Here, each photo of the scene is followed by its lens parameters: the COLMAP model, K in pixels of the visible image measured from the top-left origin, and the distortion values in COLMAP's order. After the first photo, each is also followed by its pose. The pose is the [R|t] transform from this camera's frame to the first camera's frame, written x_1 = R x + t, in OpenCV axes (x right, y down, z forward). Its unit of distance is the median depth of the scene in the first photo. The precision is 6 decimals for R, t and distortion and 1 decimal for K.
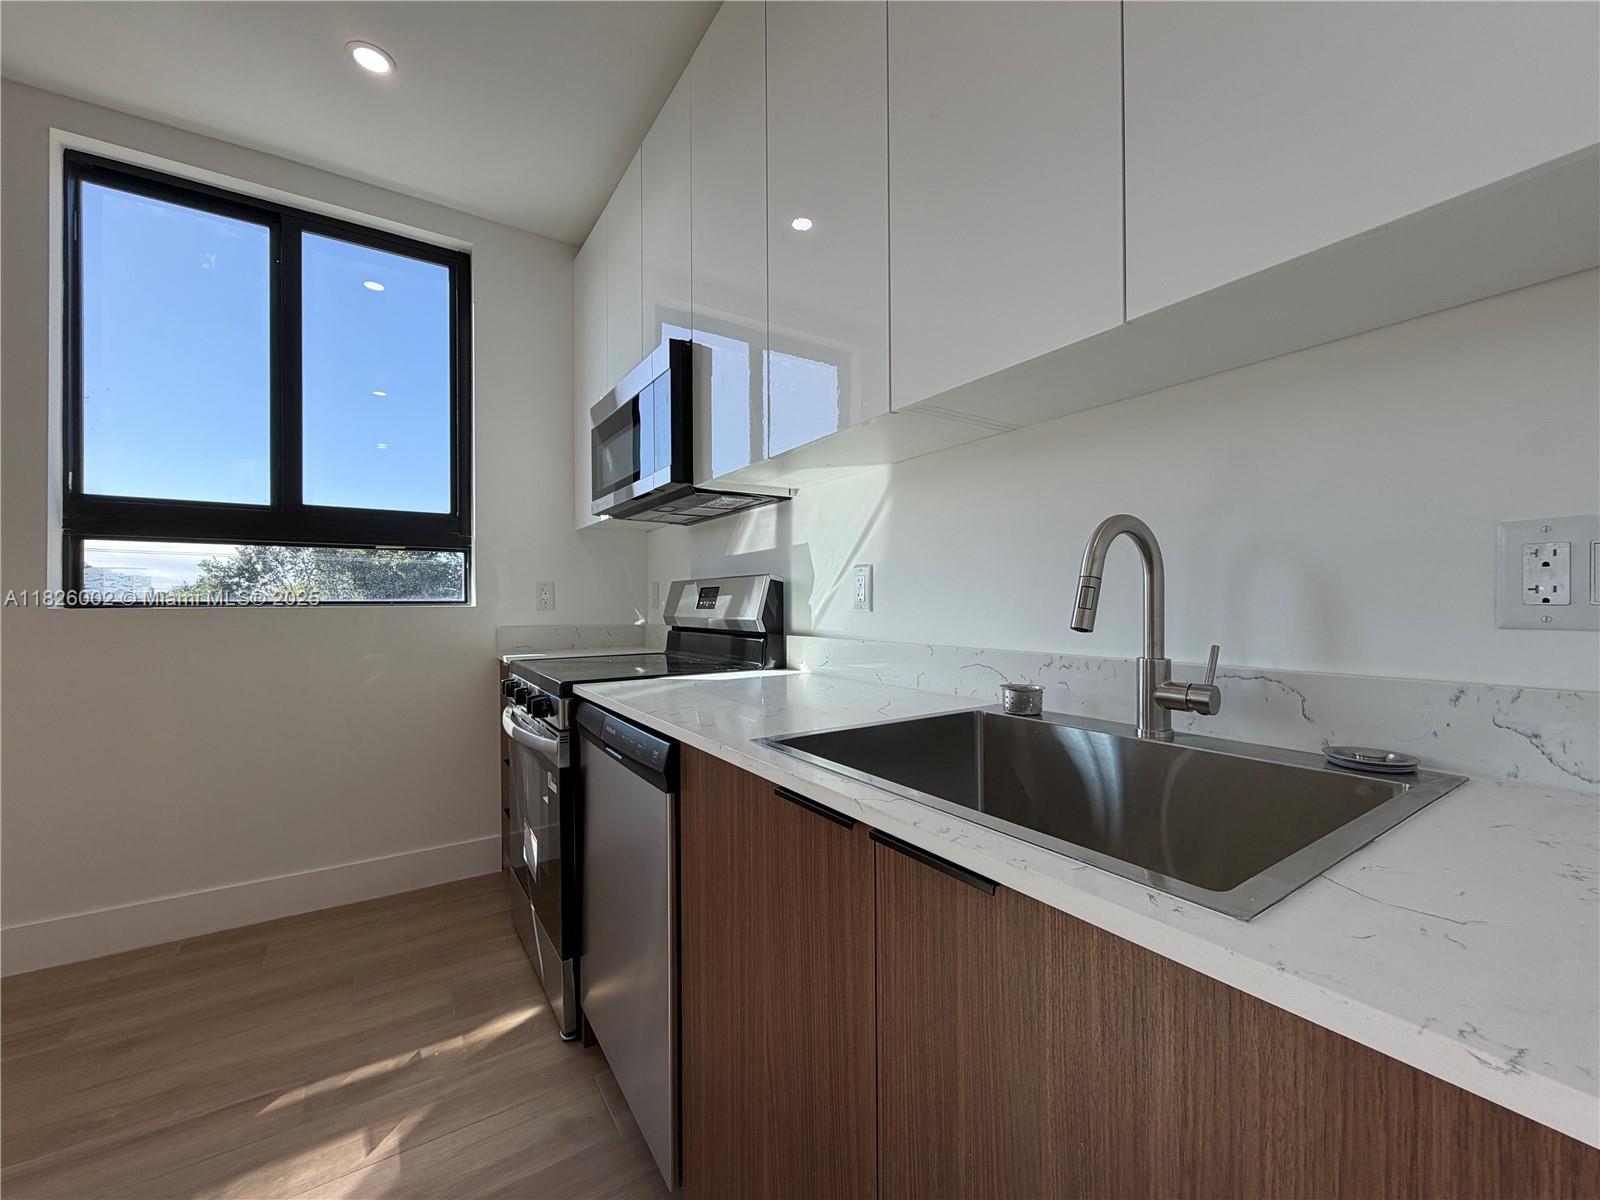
lens RADIAL K [[636.8, 0, 786.6], [0, 636.8, 595.2], [0, 0, 1]] dist [-0.002598, 0.000749]
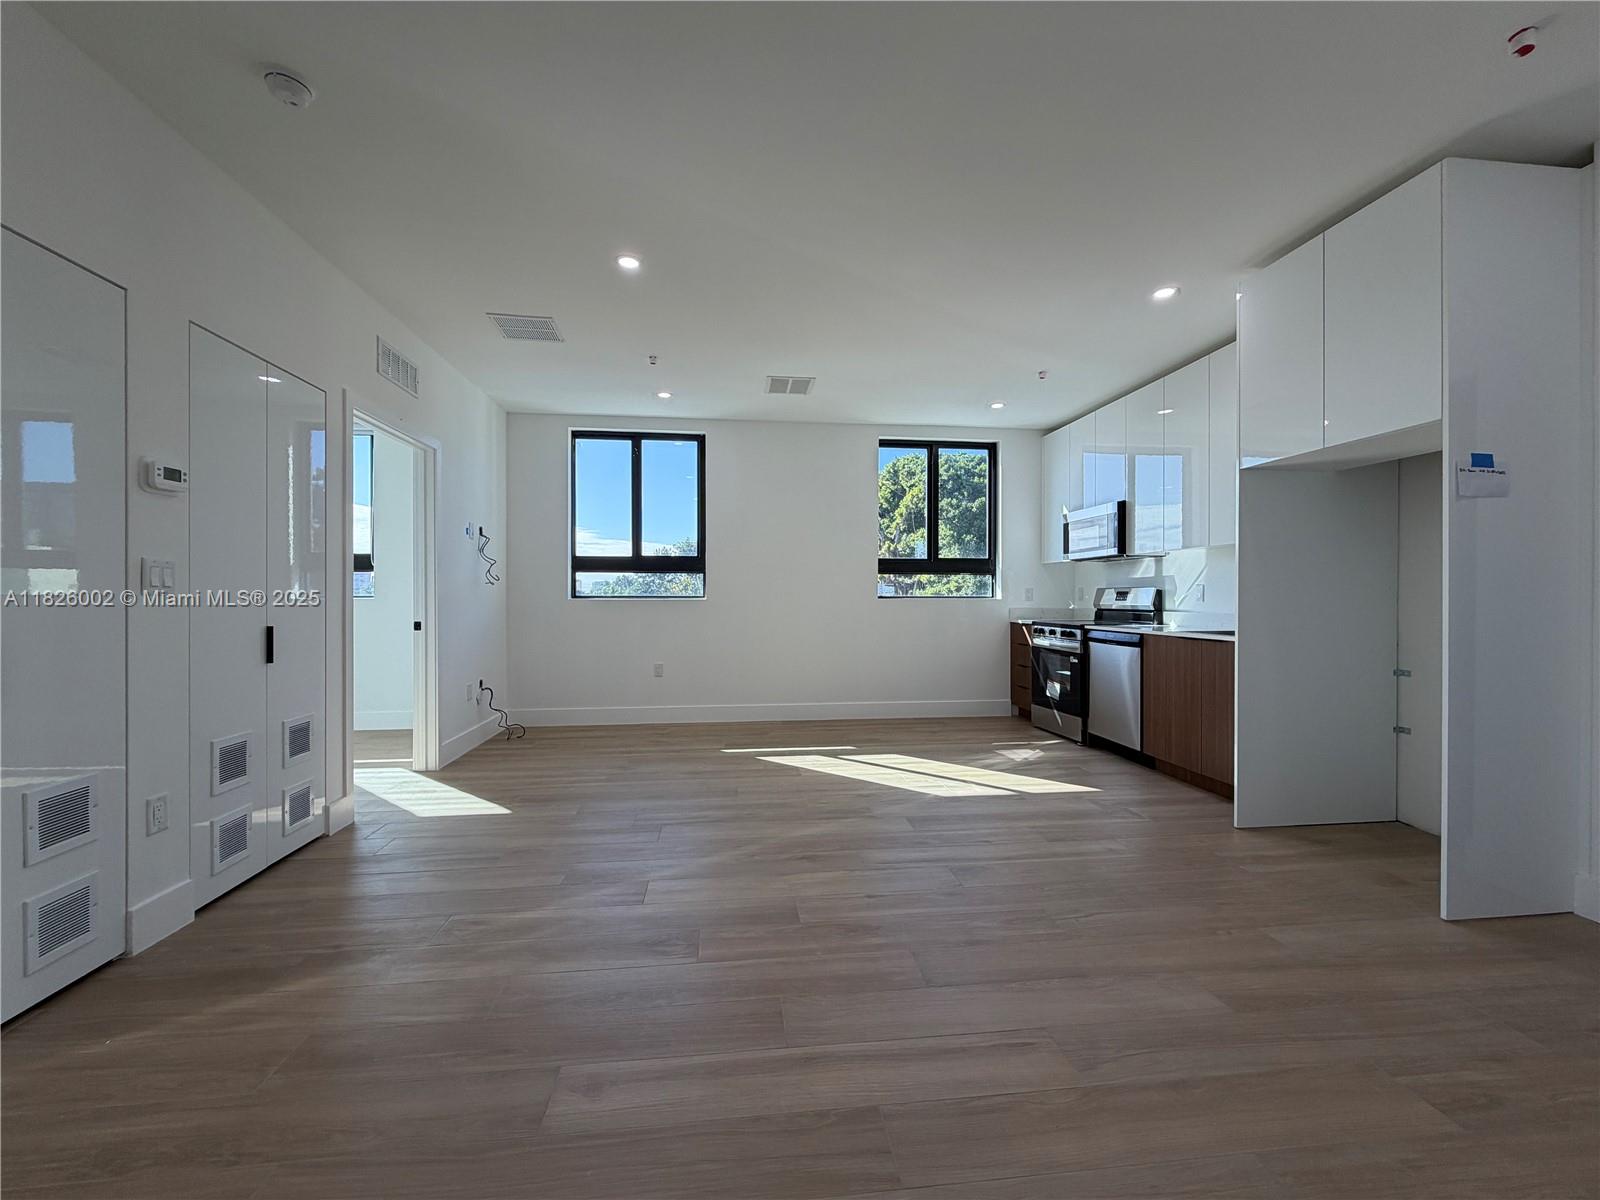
lens RADIAL K [[636.8, 0, 796.6], [0, 636.8, 595.0], [0, 0, 1]] dist [-0.002598, 0.000749]
pose [[0.901331, 0.005495, -0.433095, -0.254440], [0.000357, 0.999910, 0.013429, -0.042054], [0.433130, -0.012259, 0.901248, -2.204461]]
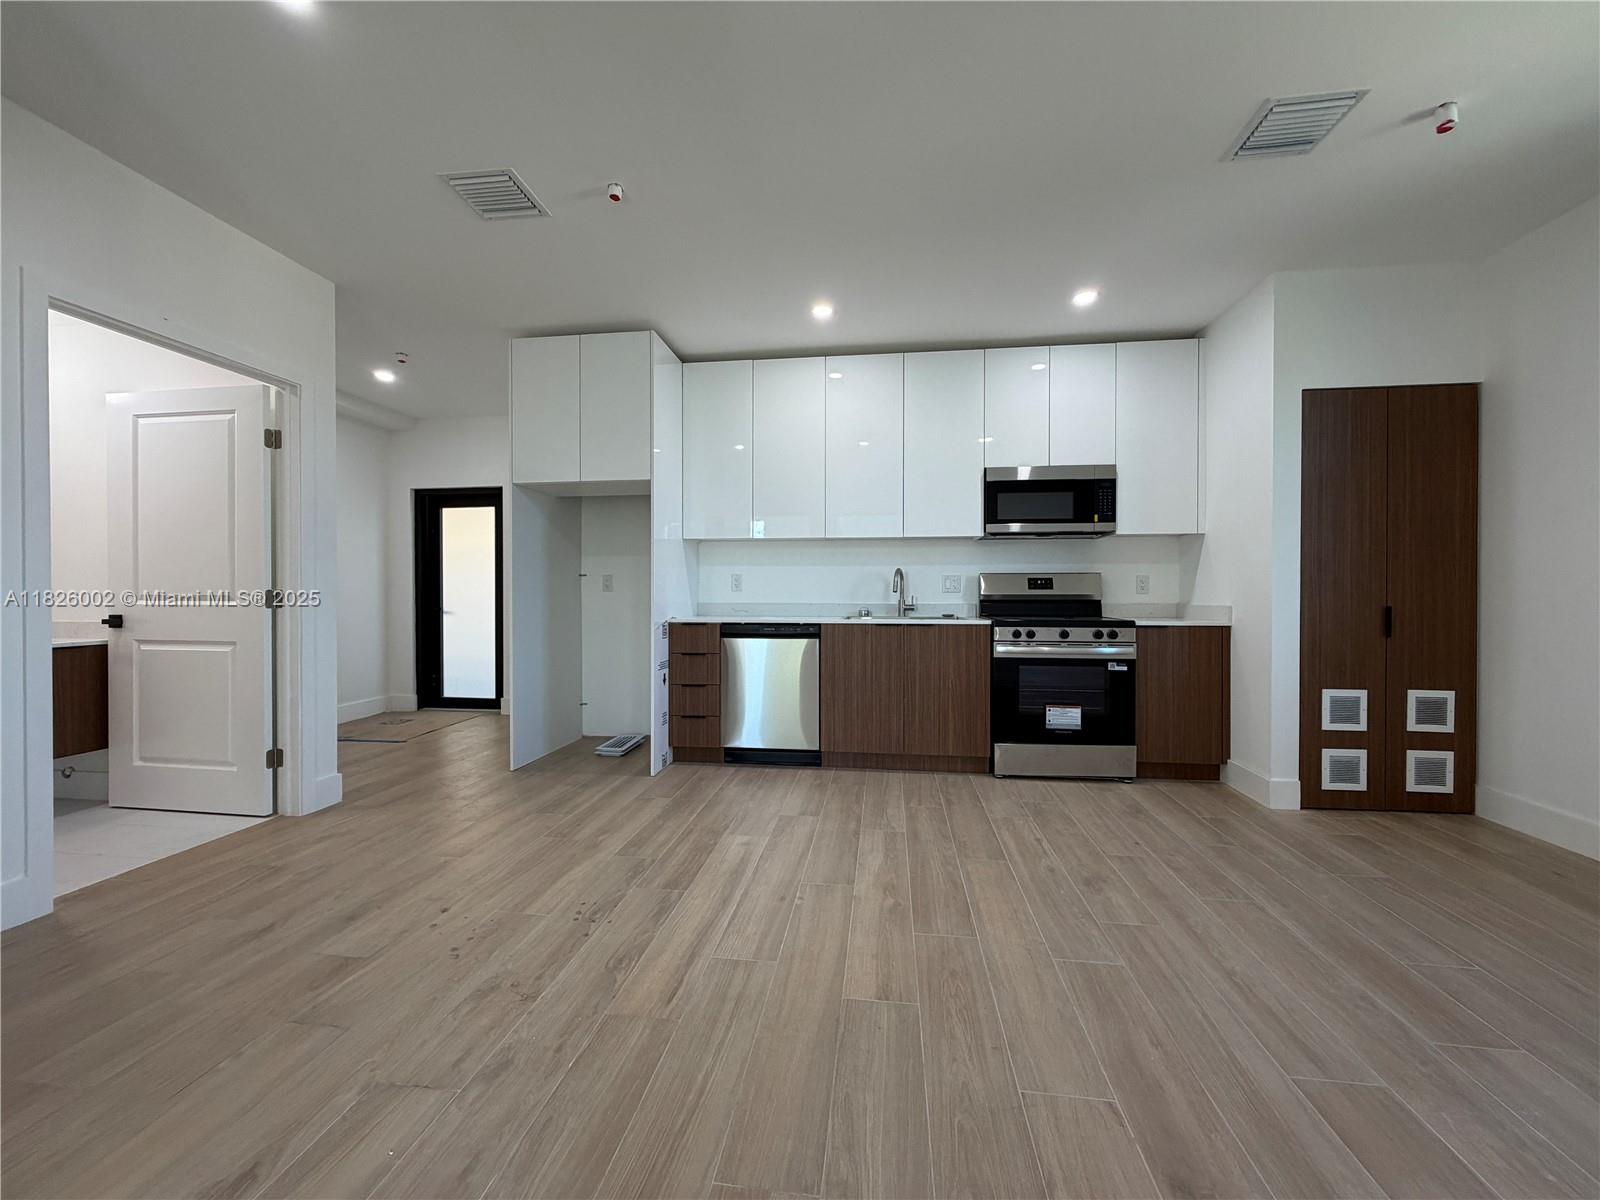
lens RADIAL K [[636.8, 0, 793.9], [0, 636.8, 594.4], [0, 0, 1]] dist [-0.002598, 0.000749]
pose [[0.634656, -0.002933, 0.772789, -2.750700], [-0.000479, 0.999991, 0.004188, 0.038162], [-0.772795, -0.003028, 0.634649, 0.482573]]
